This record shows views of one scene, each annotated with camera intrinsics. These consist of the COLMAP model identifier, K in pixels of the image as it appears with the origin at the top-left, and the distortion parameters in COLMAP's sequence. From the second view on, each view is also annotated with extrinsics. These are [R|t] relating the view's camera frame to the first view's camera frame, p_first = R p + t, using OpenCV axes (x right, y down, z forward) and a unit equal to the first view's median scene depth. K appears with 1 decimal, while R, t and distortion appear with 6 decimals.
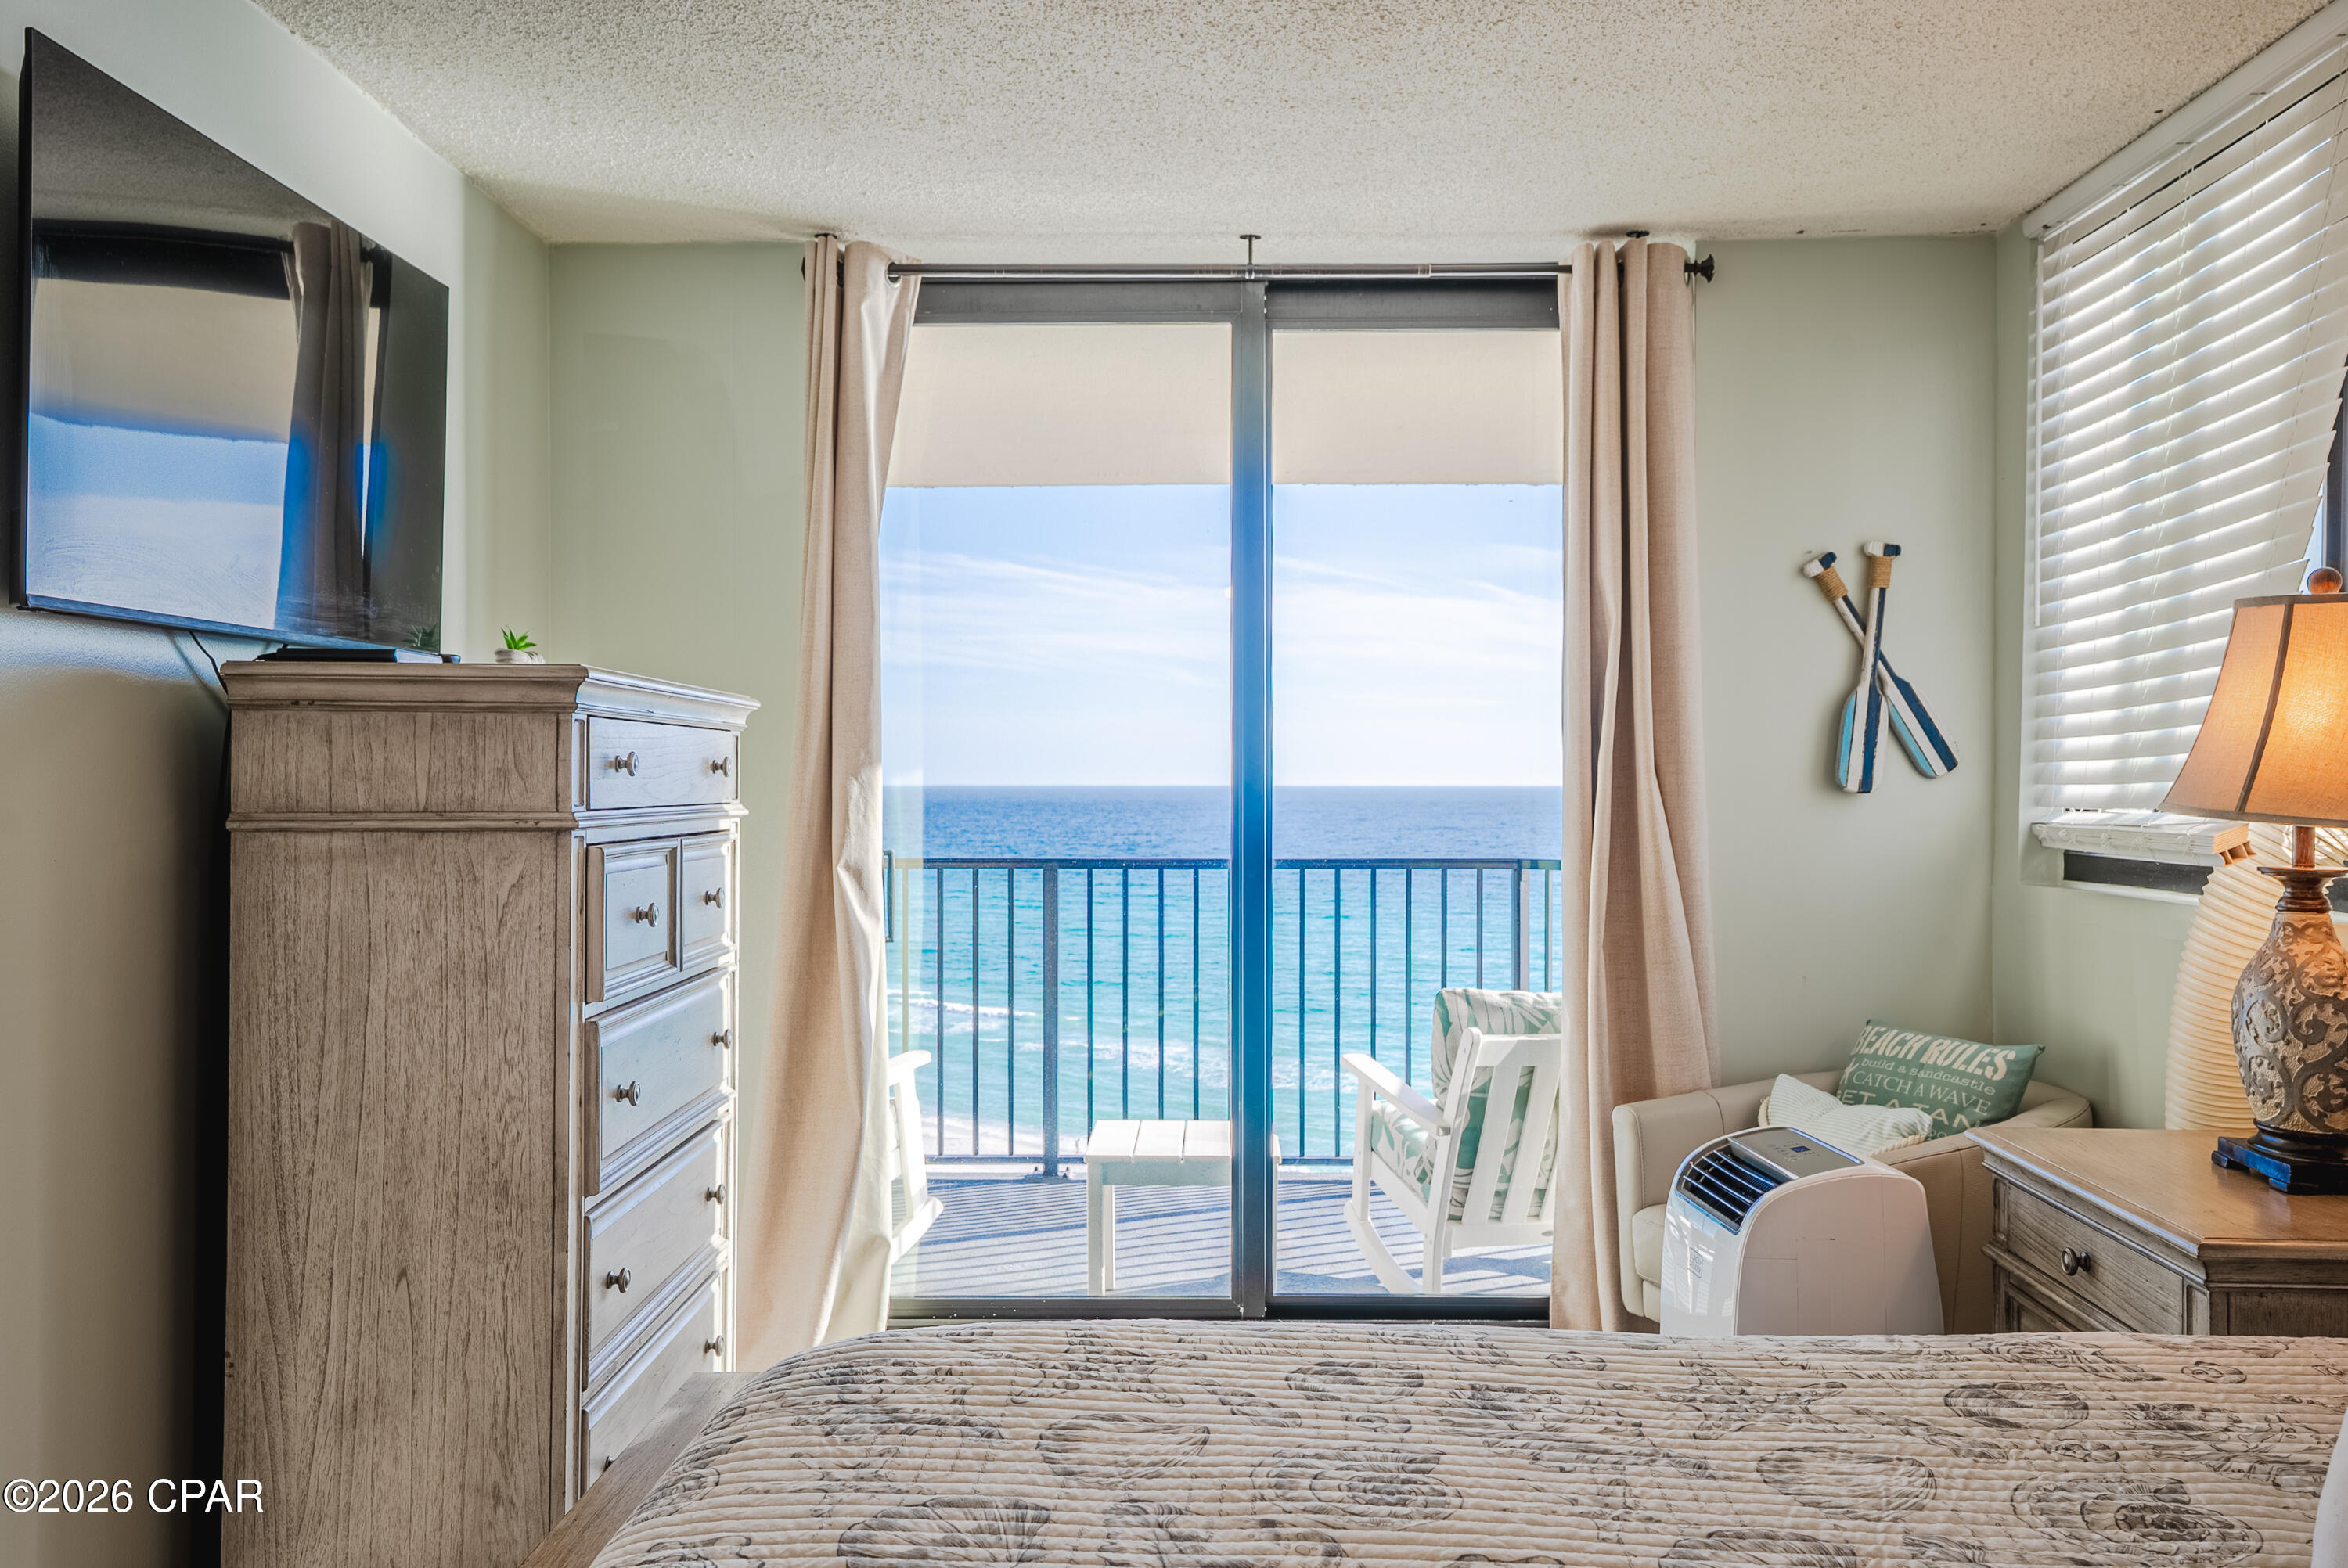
lens RADIAL K [[1863.2, 0, 1203.5], [0, 1863.2, 799.9], [0, 0, 1]] dist [0.004927, 0.055052]
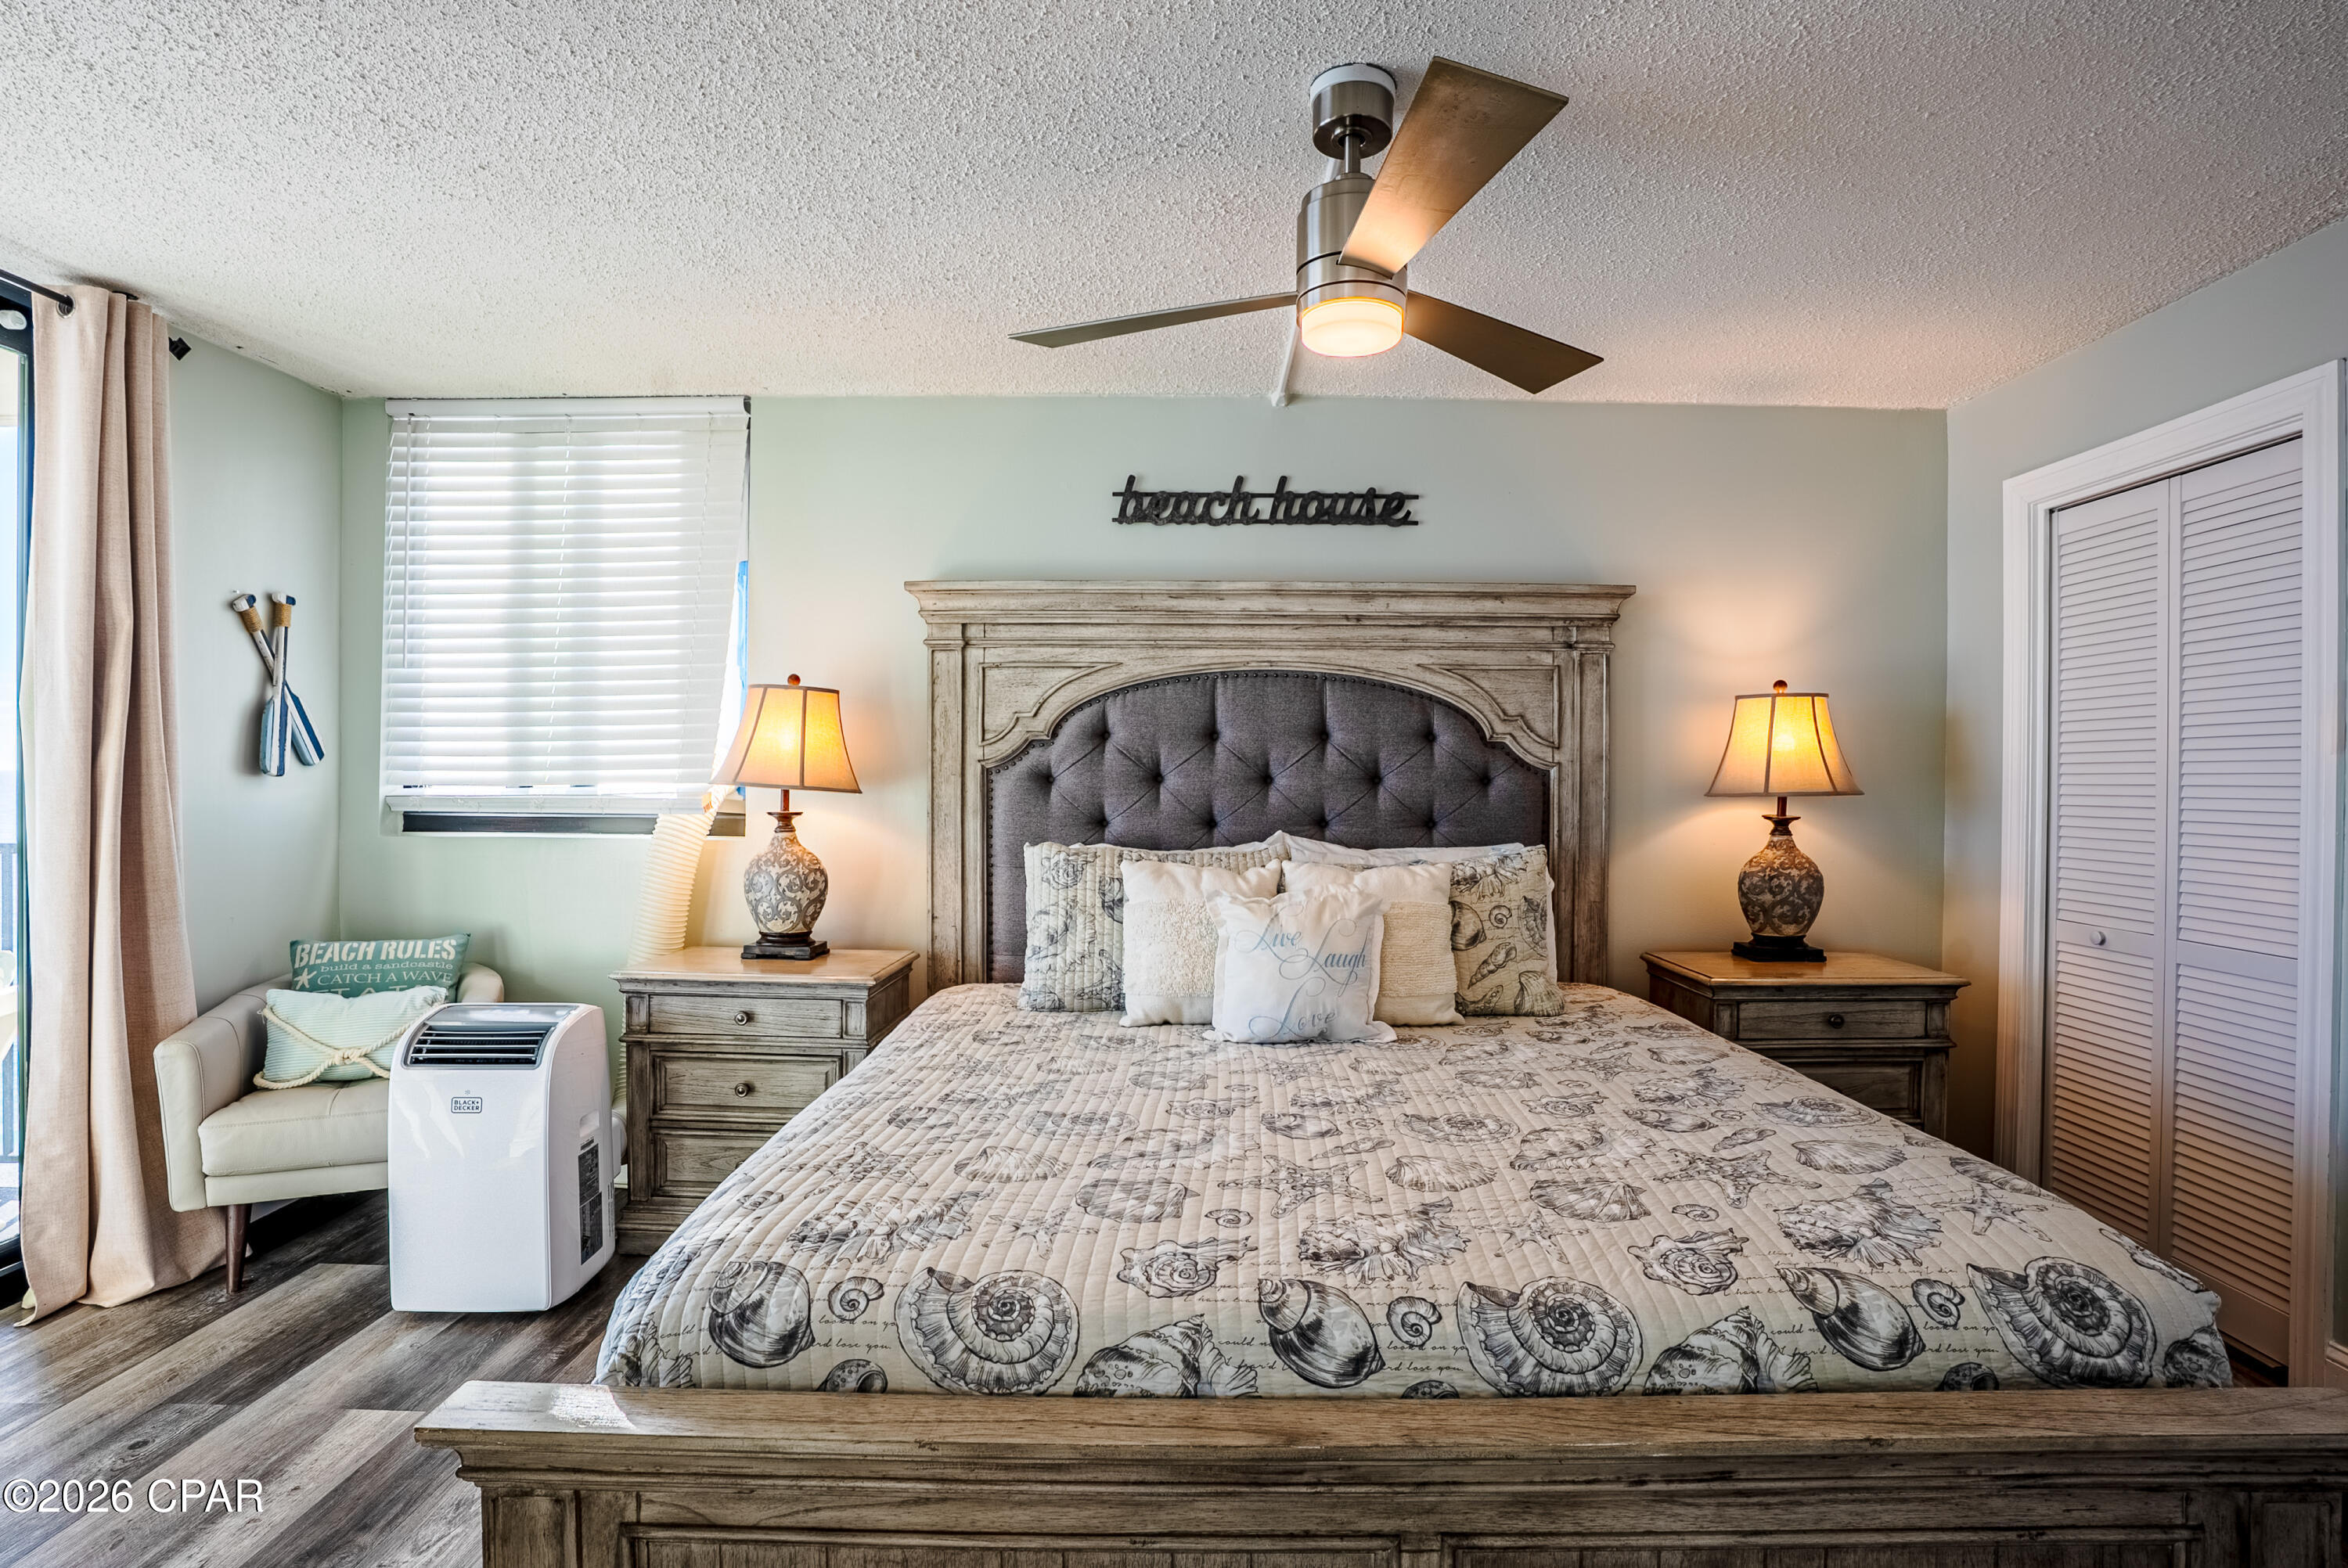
lens RADIAL K [[1114.6, 0, 1174.3], [0, 1114.6, 779.0], [0, 0, 1]] dist [-0.054263, 0.000384]
pose [[0.006655, -0.004154, 0.999969, -0.463142], [0.001806, 0.999990, 0.004142, -0.003913], [-0.999976, 0.001779, 0.006662, 0.372006]]
